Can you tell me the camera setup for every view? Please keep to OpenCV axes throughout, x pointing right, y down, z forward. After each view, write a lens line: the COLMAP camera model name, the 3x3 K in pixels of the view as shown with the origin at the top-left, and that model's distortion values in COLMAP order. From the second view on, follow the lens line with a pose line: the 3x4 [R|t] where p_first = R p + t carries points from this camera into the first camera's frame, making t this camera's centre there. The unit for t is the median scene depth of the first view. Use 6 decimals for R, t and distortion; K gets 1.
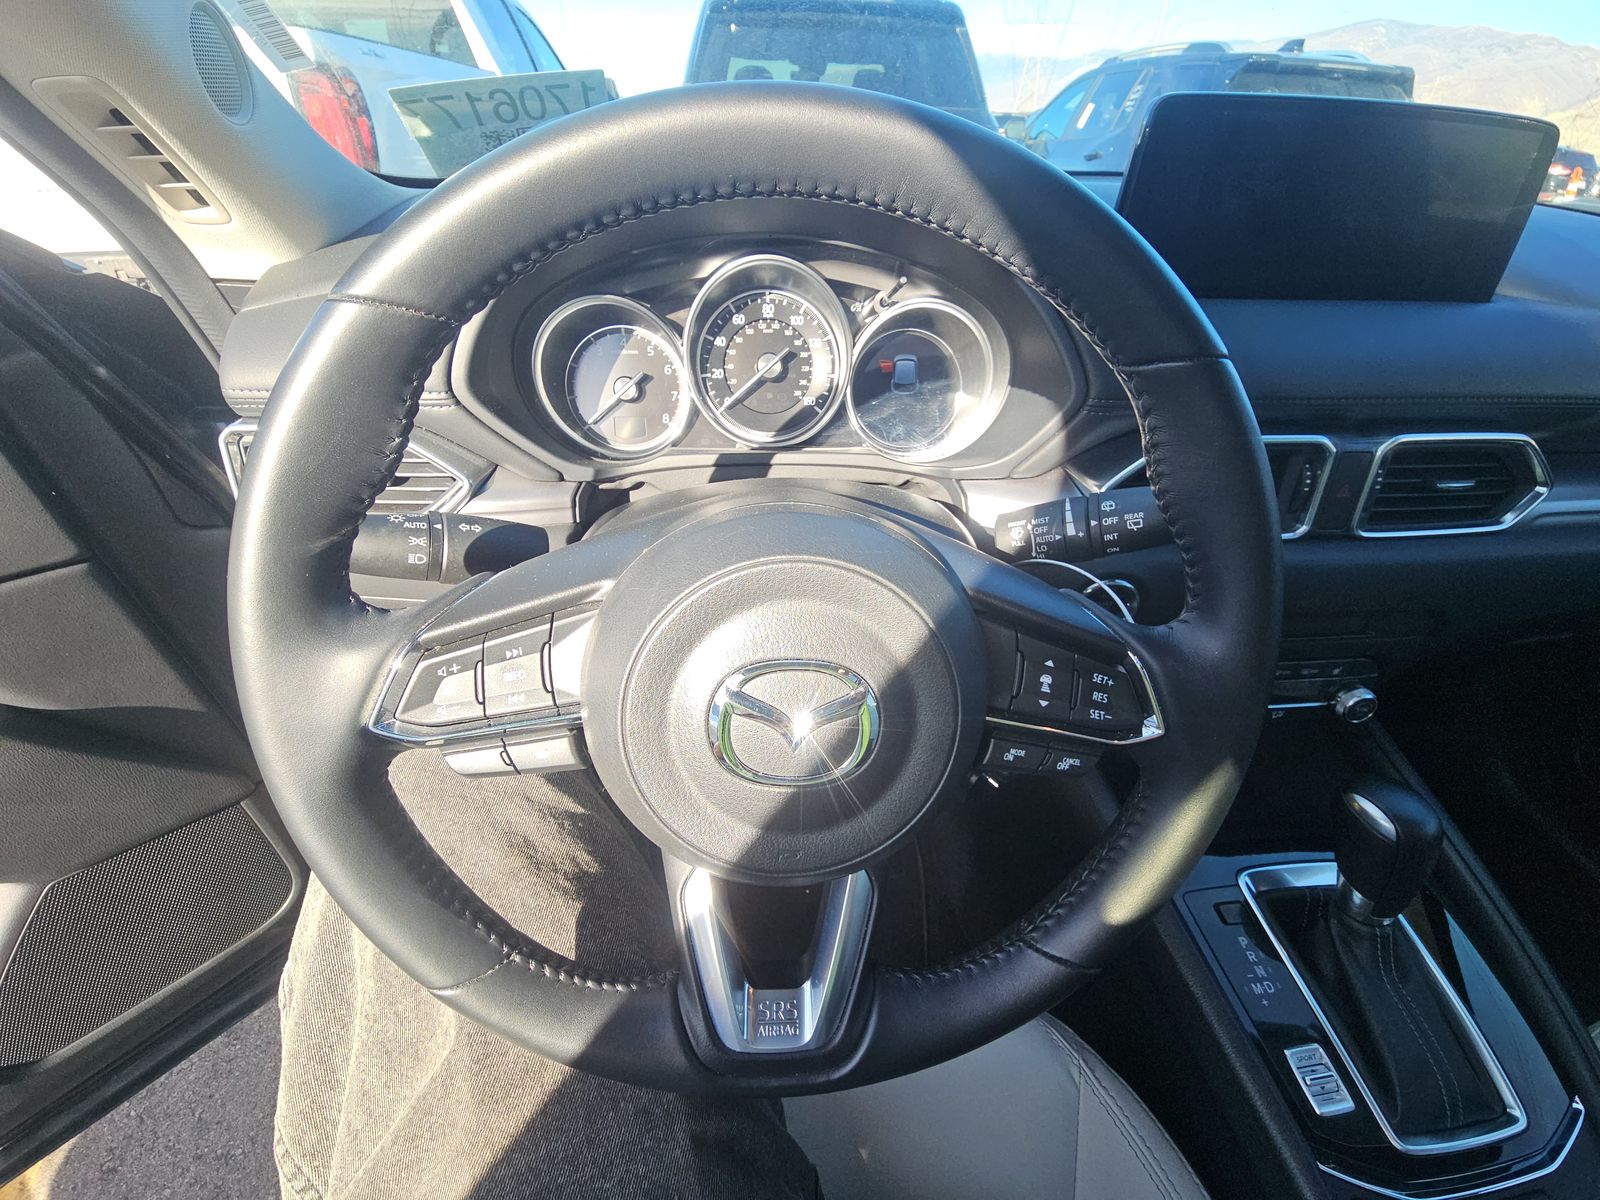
lens RADIAL K [[643.5, 0, 821.1], [0, 643.5, 597.8], [0, 0, 1]] dist [-0.003509, -0.000209]
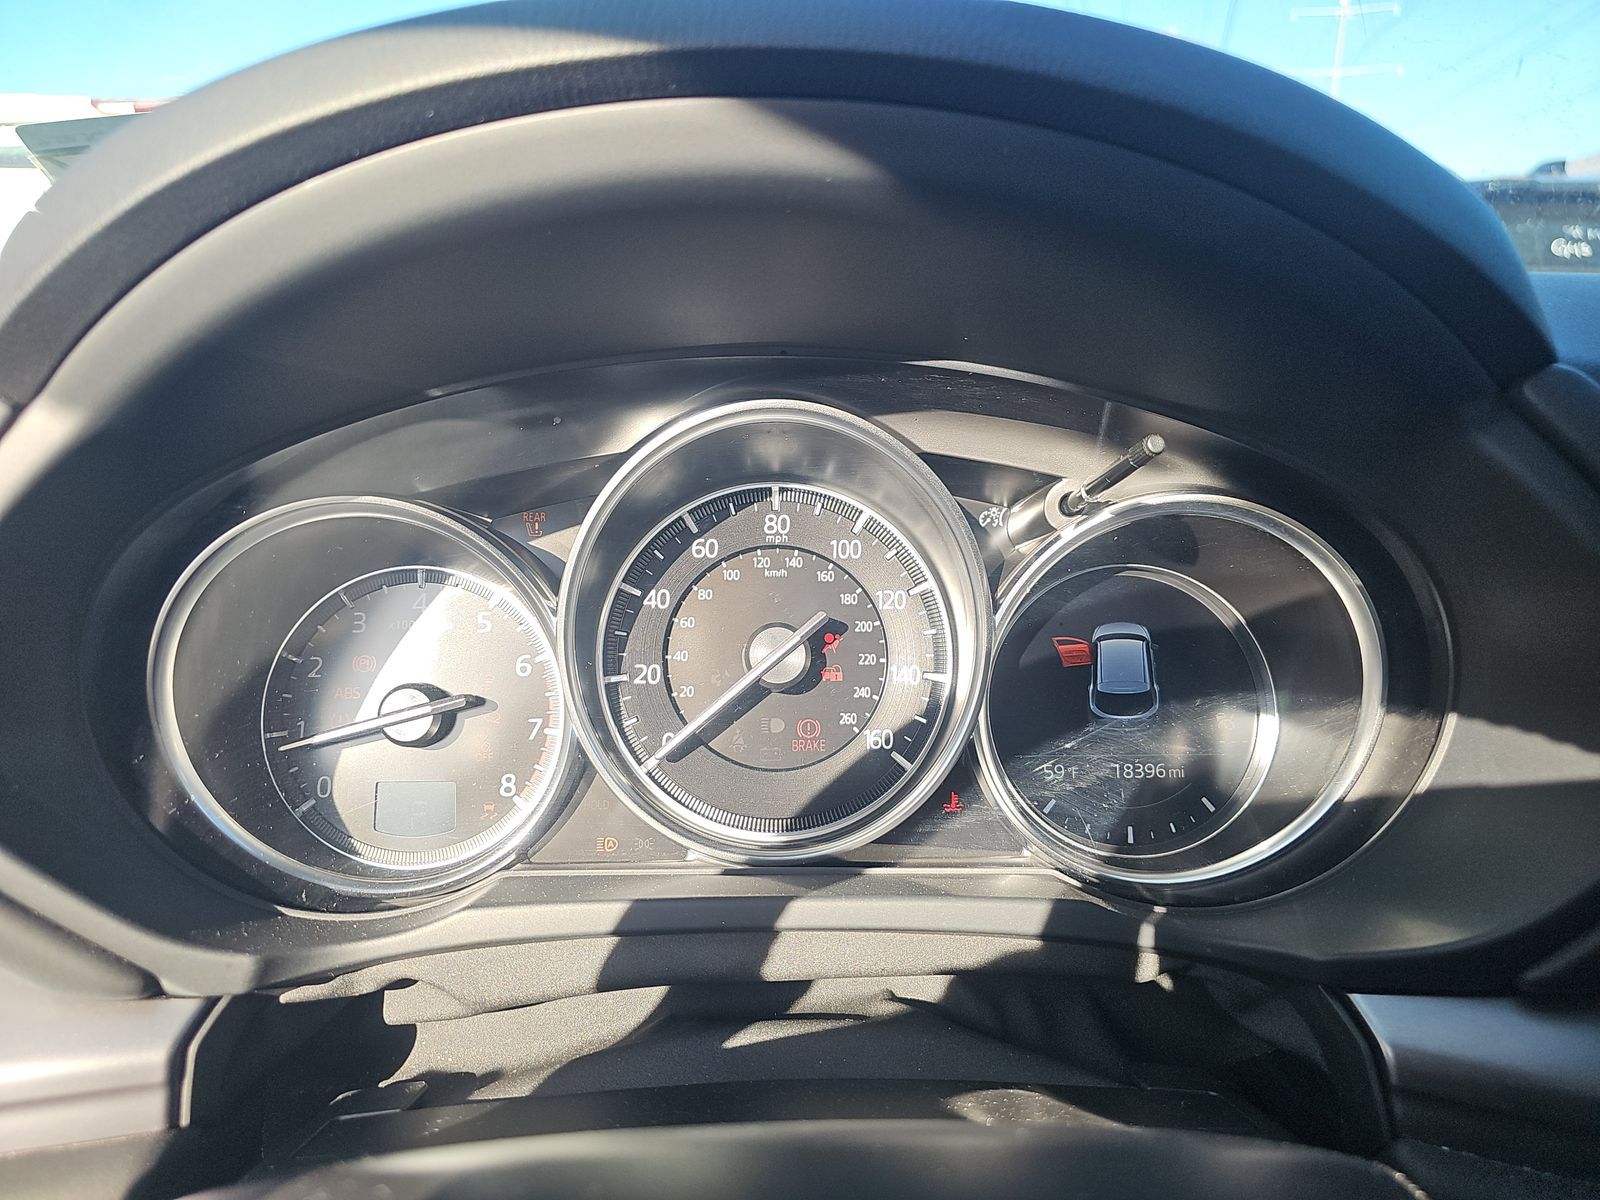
lens RADIAL K [[1072.2, 0, 799.8], [0, 1072.2, 600.2], [0, 0, 1]] dist [0.005077, 0.001711]
pose [[0.998425, -0.008457, -0.055462, -0.030097], [-0.011515, 0.936638, -0.350110, -0.162580], [0.054909, 0.350197, 0.935065, 0.374378]]
